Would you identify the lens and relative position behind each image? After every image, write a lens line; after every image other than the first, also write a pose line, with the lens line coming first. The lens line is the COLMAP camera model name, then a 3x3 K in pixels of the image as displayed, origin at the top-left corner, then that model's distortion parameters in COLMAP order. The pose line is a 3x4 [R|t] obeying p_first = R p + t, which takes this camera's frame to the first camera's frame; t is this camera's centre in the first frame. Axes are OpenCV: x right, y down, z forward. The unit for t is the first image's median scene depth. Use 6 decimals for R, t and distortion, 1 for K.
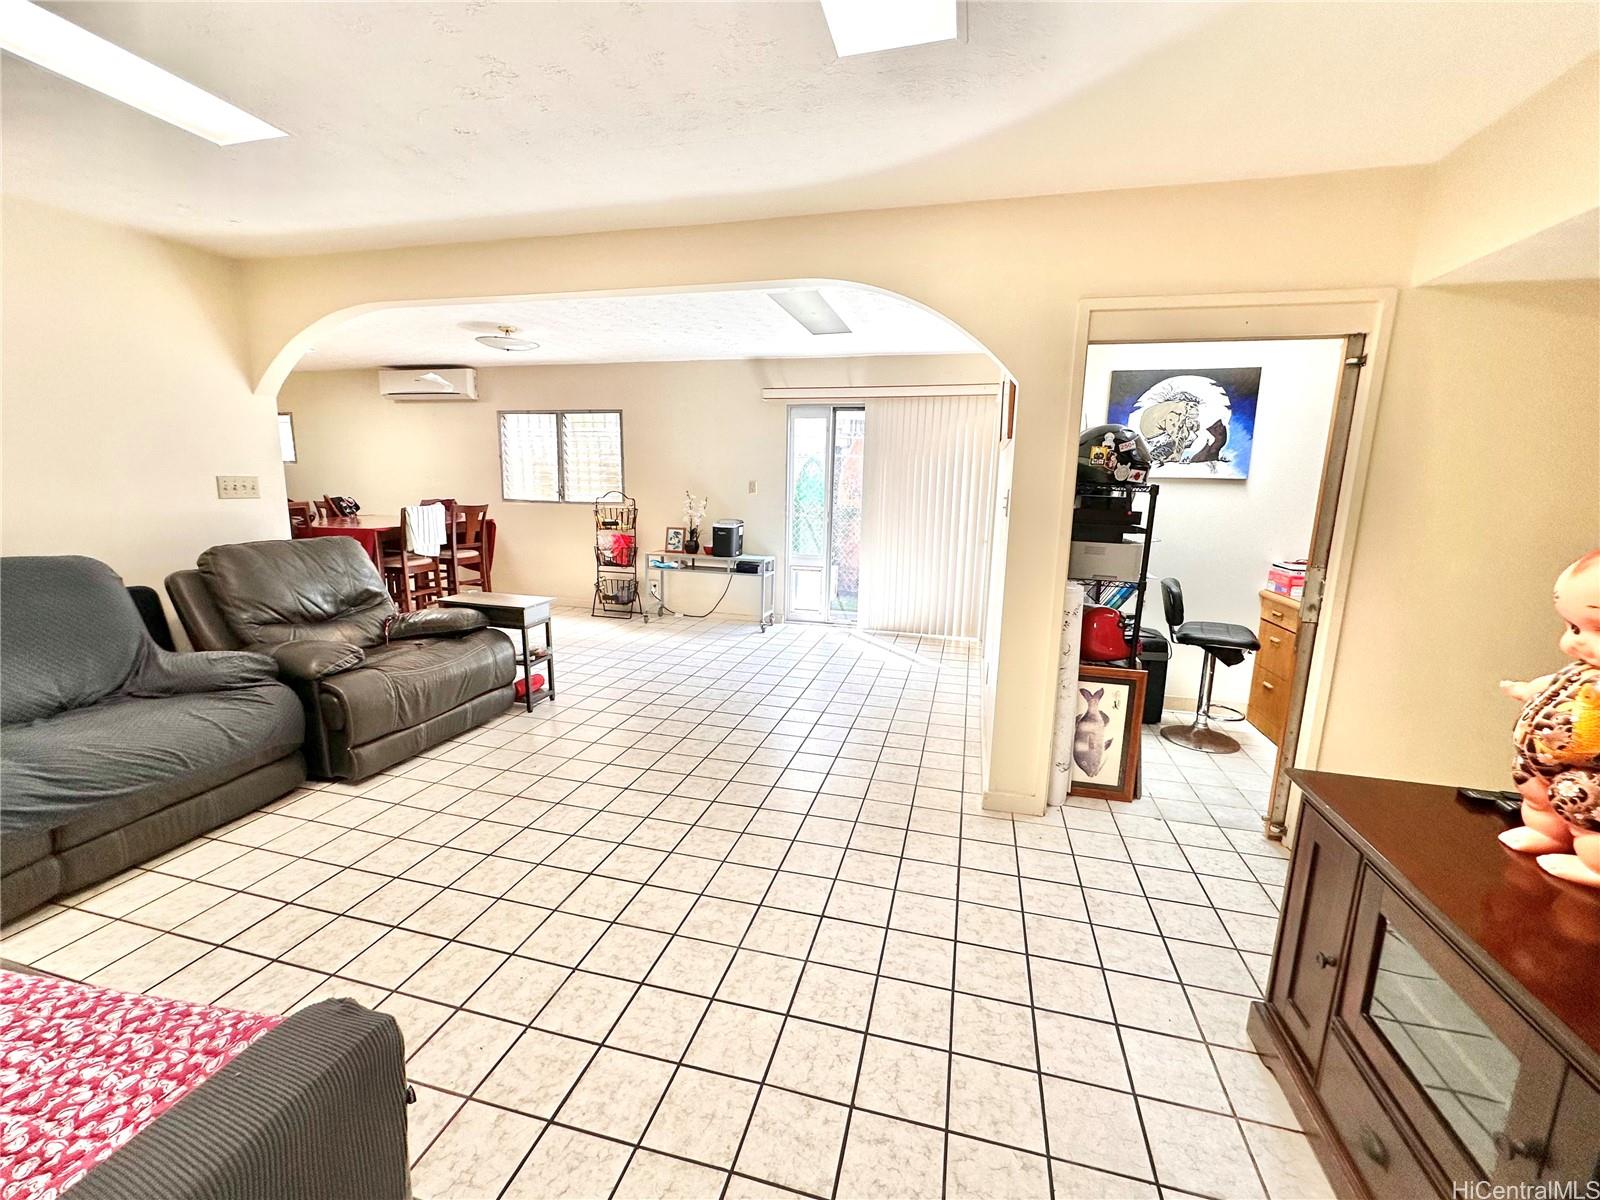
lens RADIAL K [[664.3, 0, 800.0], [0, 664.3, 600.0], [0, 0, 1]] dist [-0.000779, 0.000168]
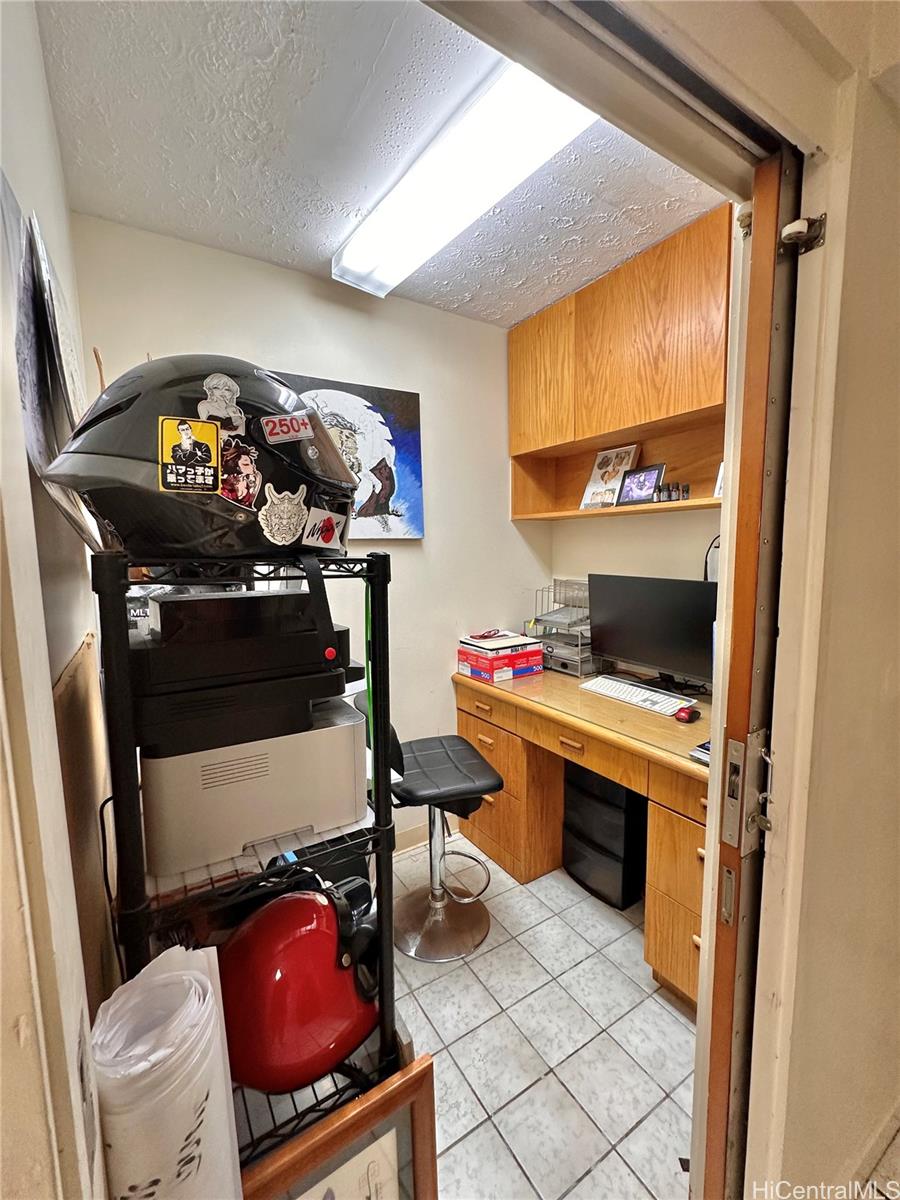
lens RADIAL K [[498.2, 0, 450.0], [0, 498.2, 600.0], [0, 0, 1]] dist [-0.000779, 0.000168]
pose [[0.687168, -0.109606, 0.718183, 0.362608], [0.161114, 0.986930, -0.003535, -0.139134], [-0.708408, 0.118138, 0.695846, 0.776103]]
